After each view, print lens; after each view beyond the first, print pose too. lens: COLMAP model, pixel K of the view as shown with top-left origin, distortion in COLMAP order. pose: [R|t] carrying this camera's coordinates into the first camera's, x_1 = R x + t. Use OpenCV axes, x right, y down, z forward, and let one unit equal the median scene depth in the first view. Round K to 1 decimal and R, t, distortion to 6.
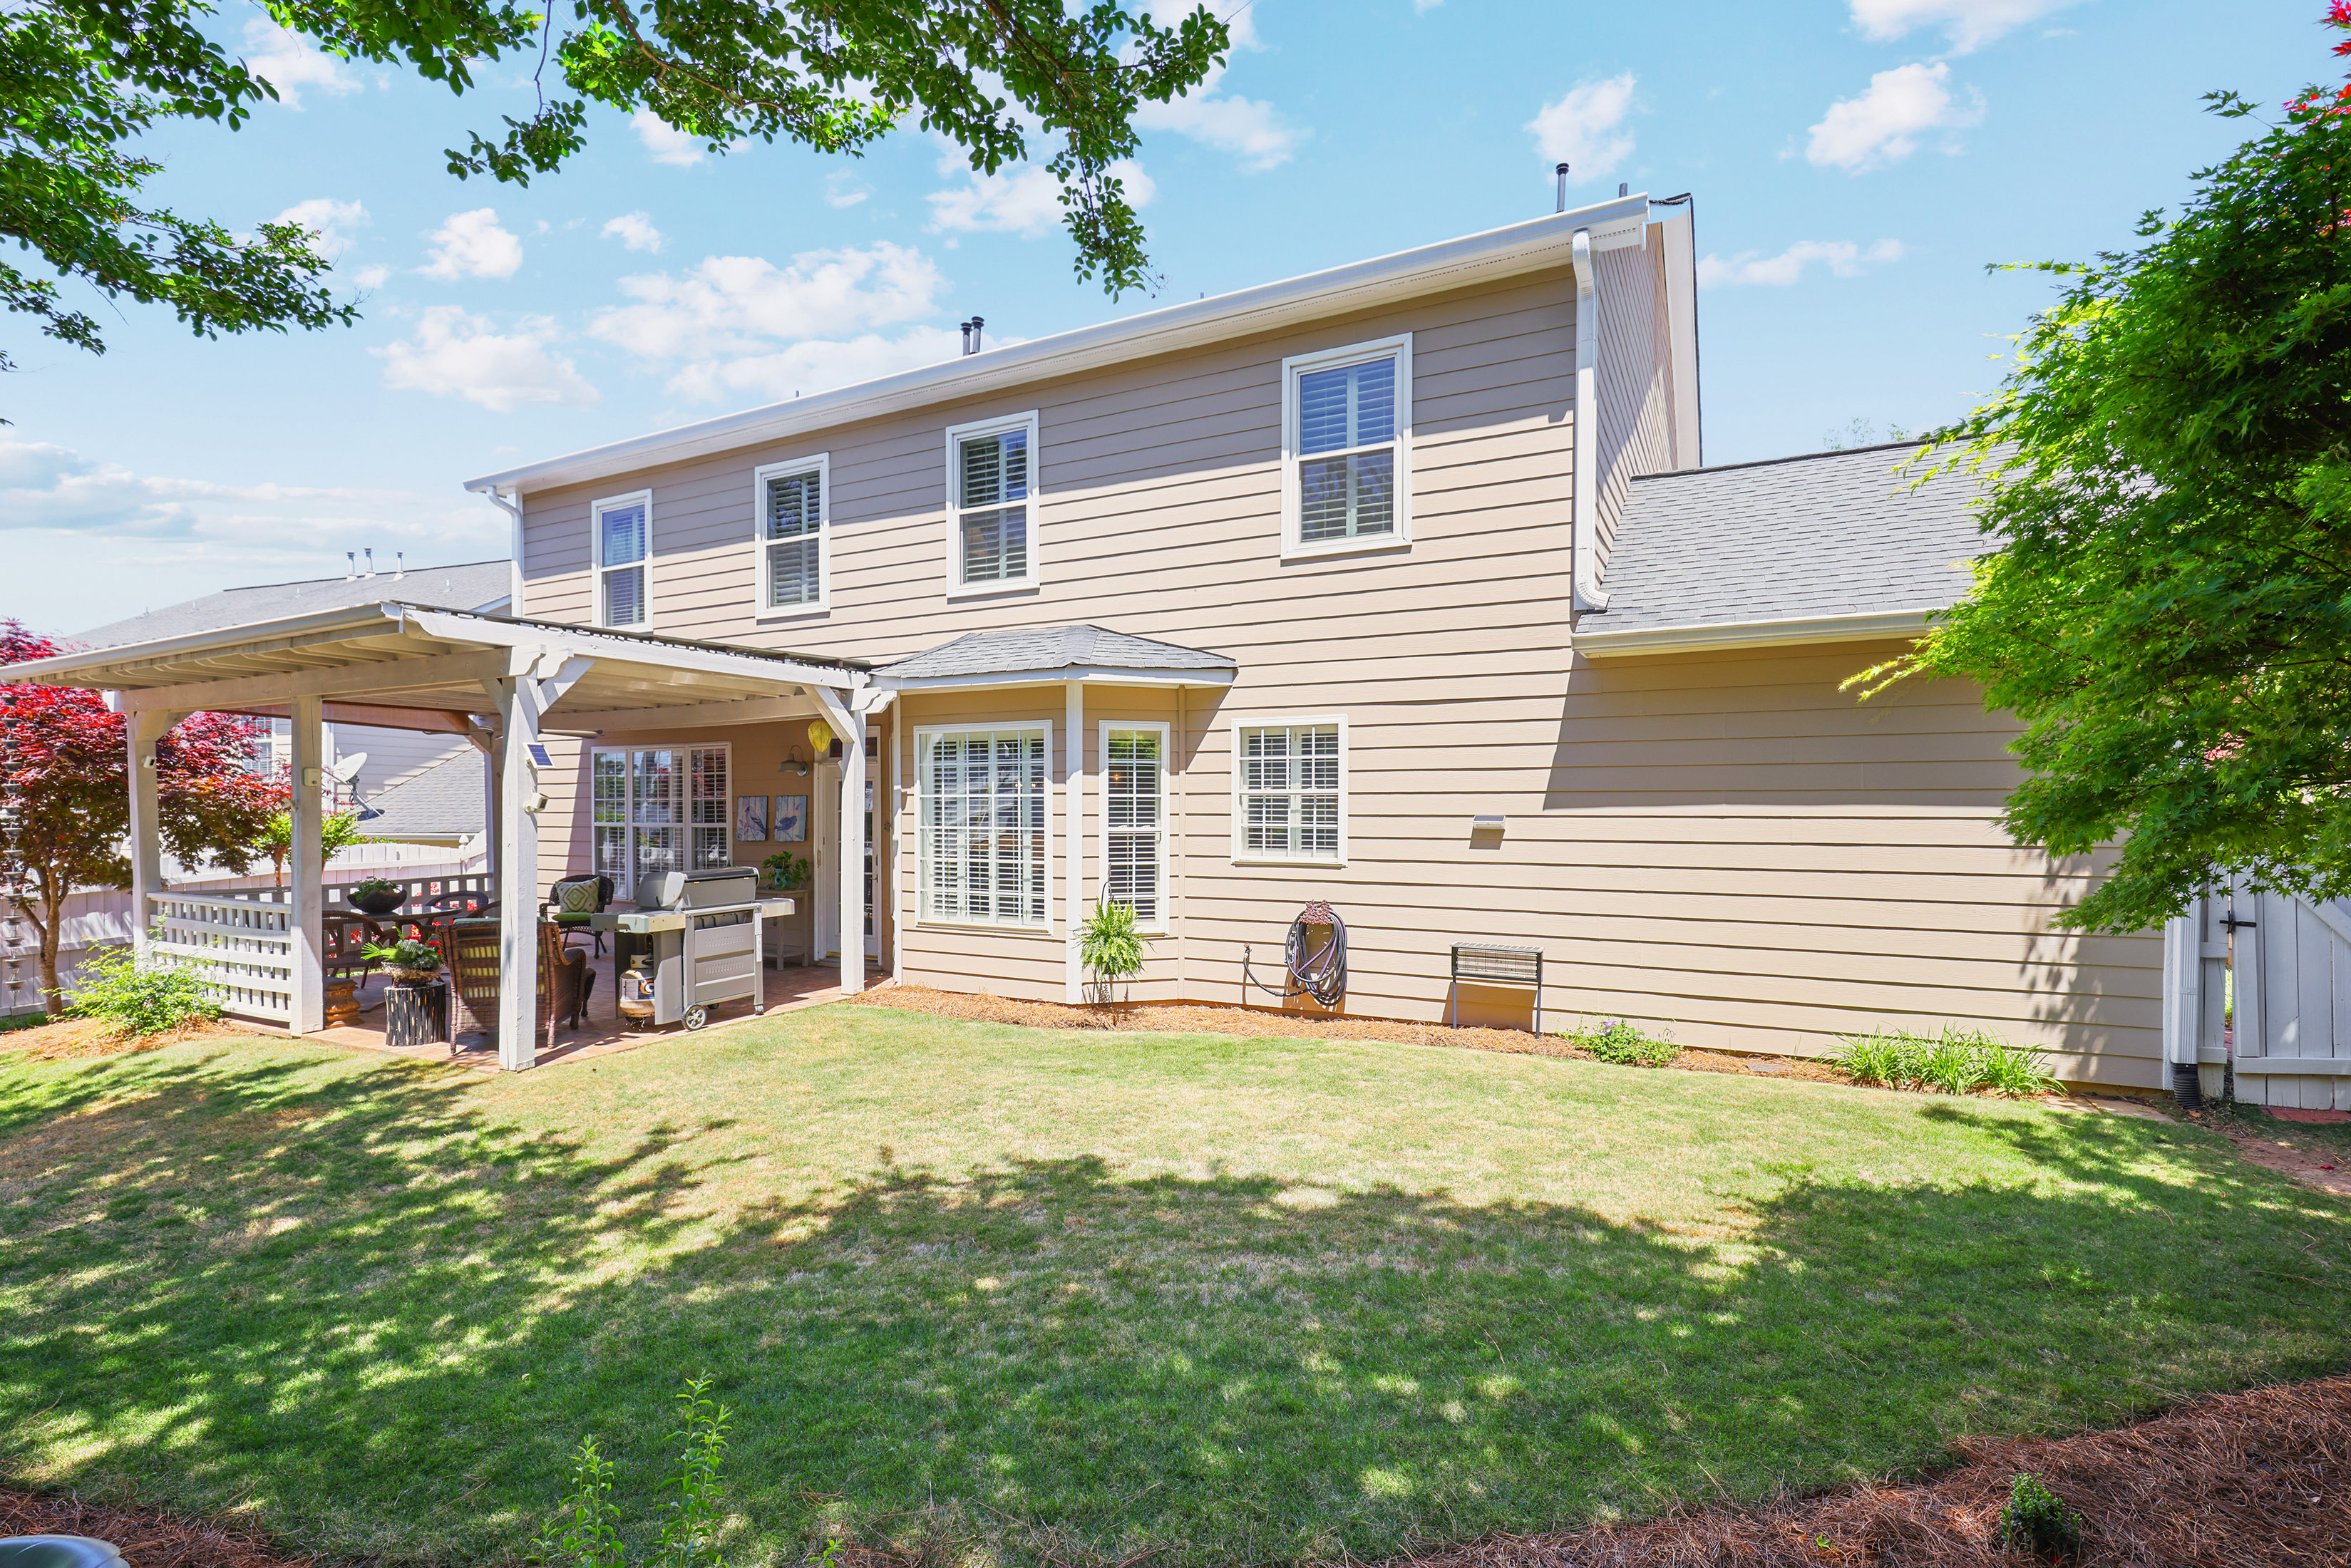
lens RADIAL K [[1057.8, 0, 1169.7], [0, 1057.8, 823.4], [0, 0, 1]] dist [0.003511, 0.001085]
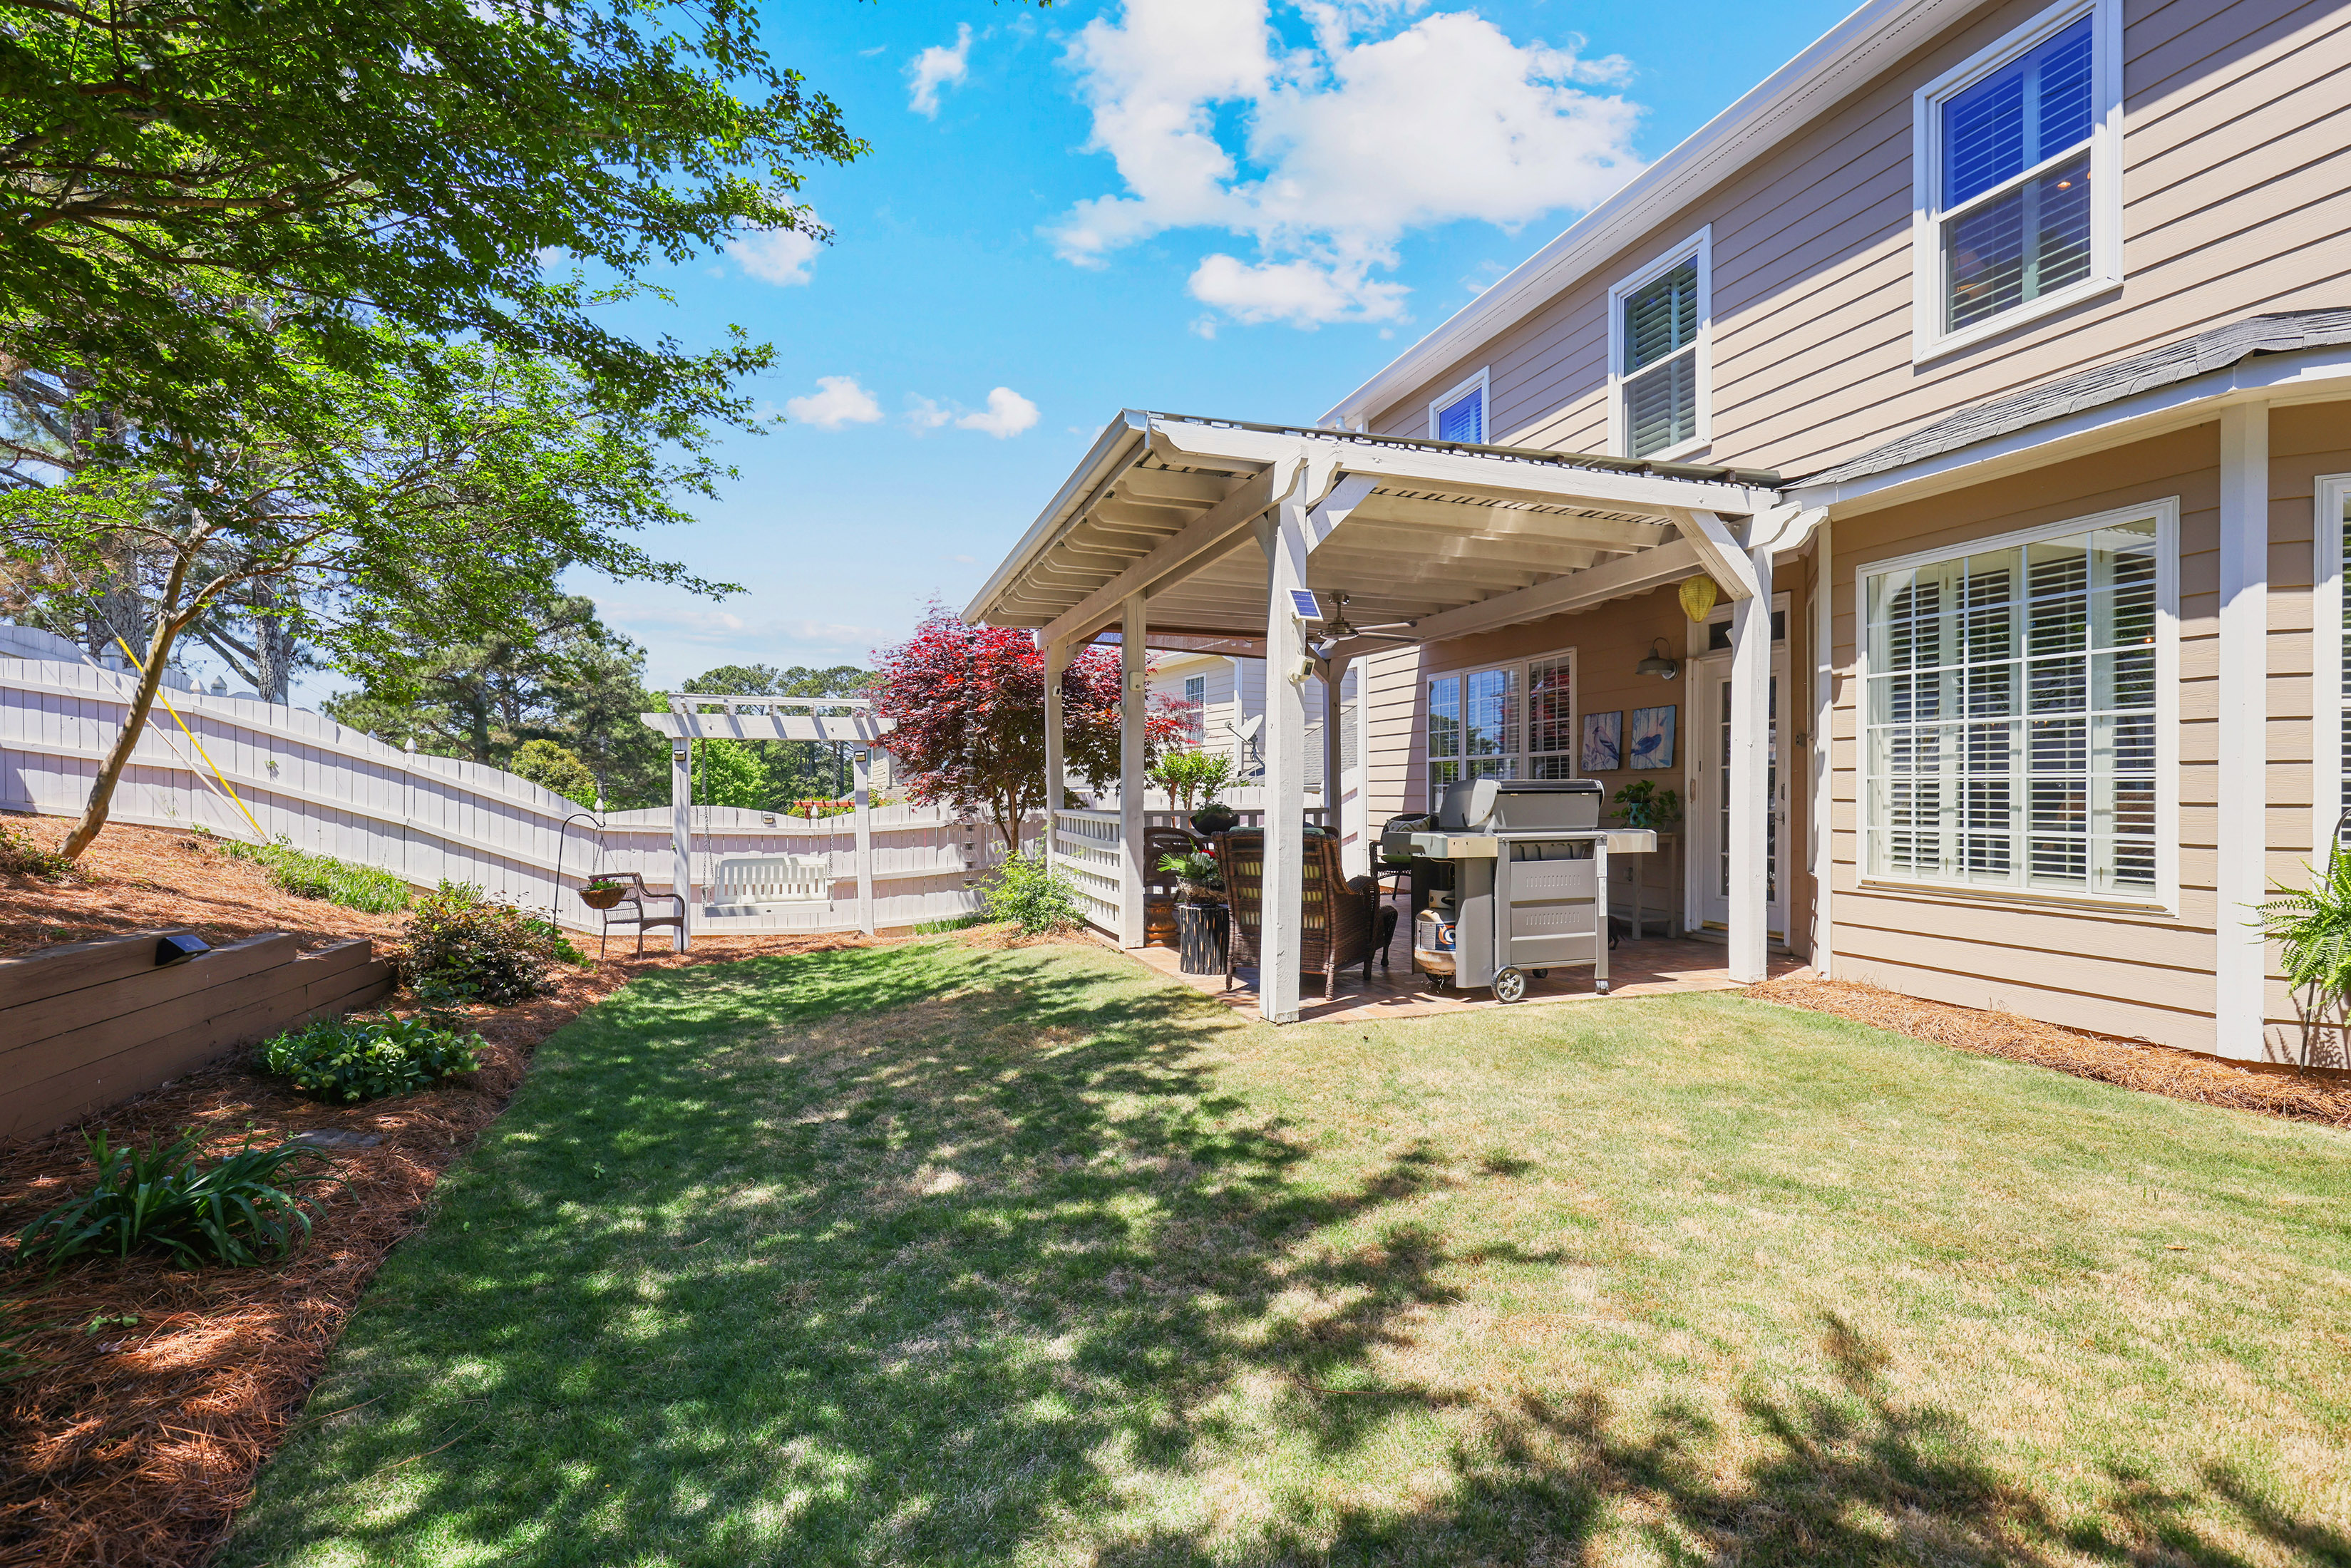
lens RADIAL K [[1057.8, 0, 1181.9], [0, 1057.8, 788.8], [0, 0, 1]] dist [0.003511, 0.001085]
pose [[0.721084, -0.000195, -0.692847, -0.116303], [-0.012096, 0.999844, -0.012869, 0.064153], [0.692742, 0.017660, 0.720969, 0.336478]]
